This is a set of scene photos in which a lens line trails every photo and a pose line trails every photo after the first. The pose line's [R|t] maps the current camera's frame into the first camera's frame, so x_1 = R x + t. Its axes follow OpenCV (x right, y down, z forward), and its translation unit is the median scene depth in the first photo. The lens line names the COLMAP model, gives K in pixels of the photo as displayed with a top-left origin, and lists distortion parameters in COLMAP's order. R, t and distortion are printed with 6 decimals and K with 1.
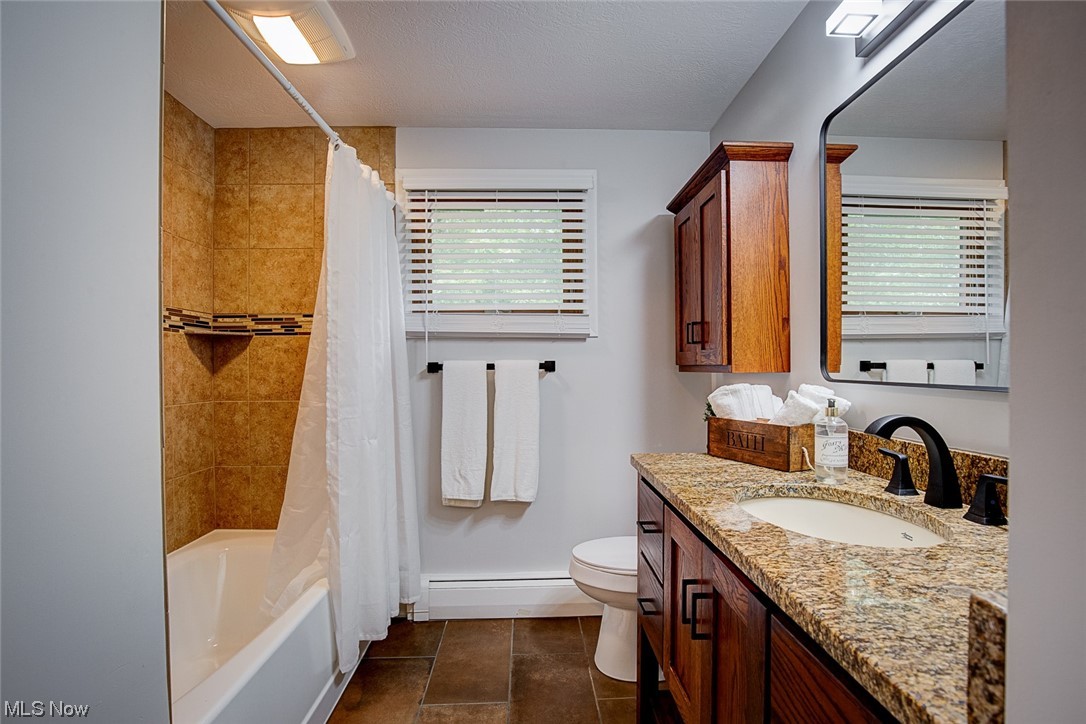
lens RADIAL K [[513.9, 0, 546.4], [0, 513.9, 363.1], [0, 0, 1]] dist [-0.022610, 0.000506]
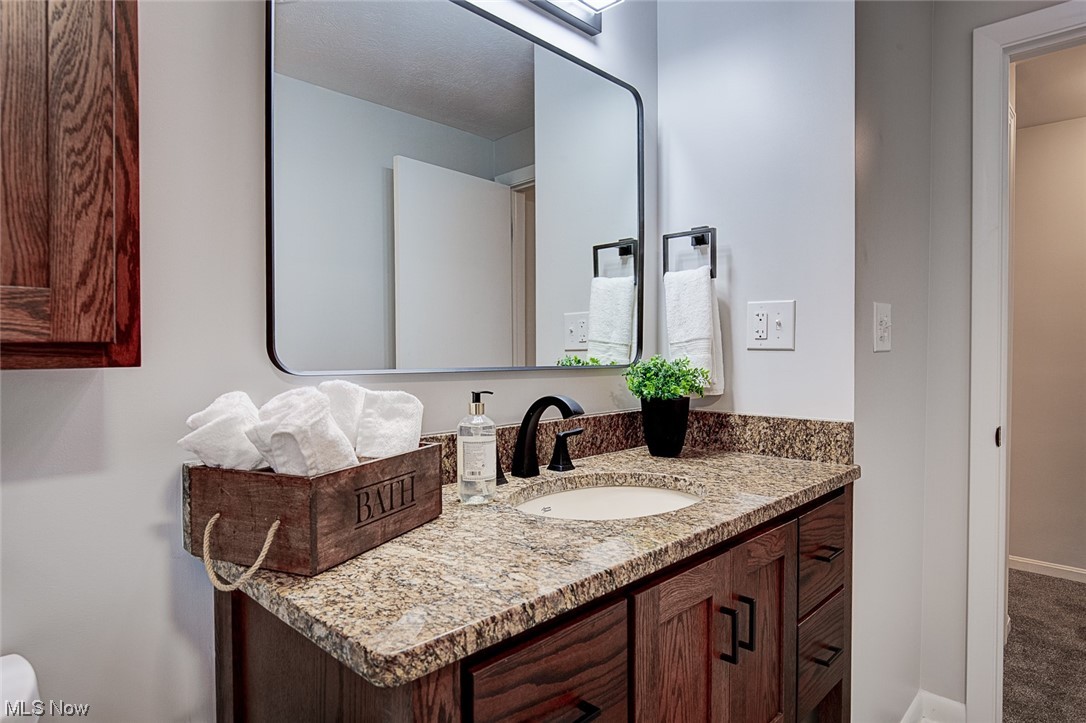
lens RADIAL K [[628.2, 0, 543.0], [0, 628.2, 361.5], [0, 0, 1]] dist [-0.001052, 0.000115]
pose [[-0.690481, -0.006393, 0.723322, -0.207760], [0.002171, 0.999938, 0.010911, 0.014165], [-0.723347, 0.009104, -0.690425, 1.659411]]
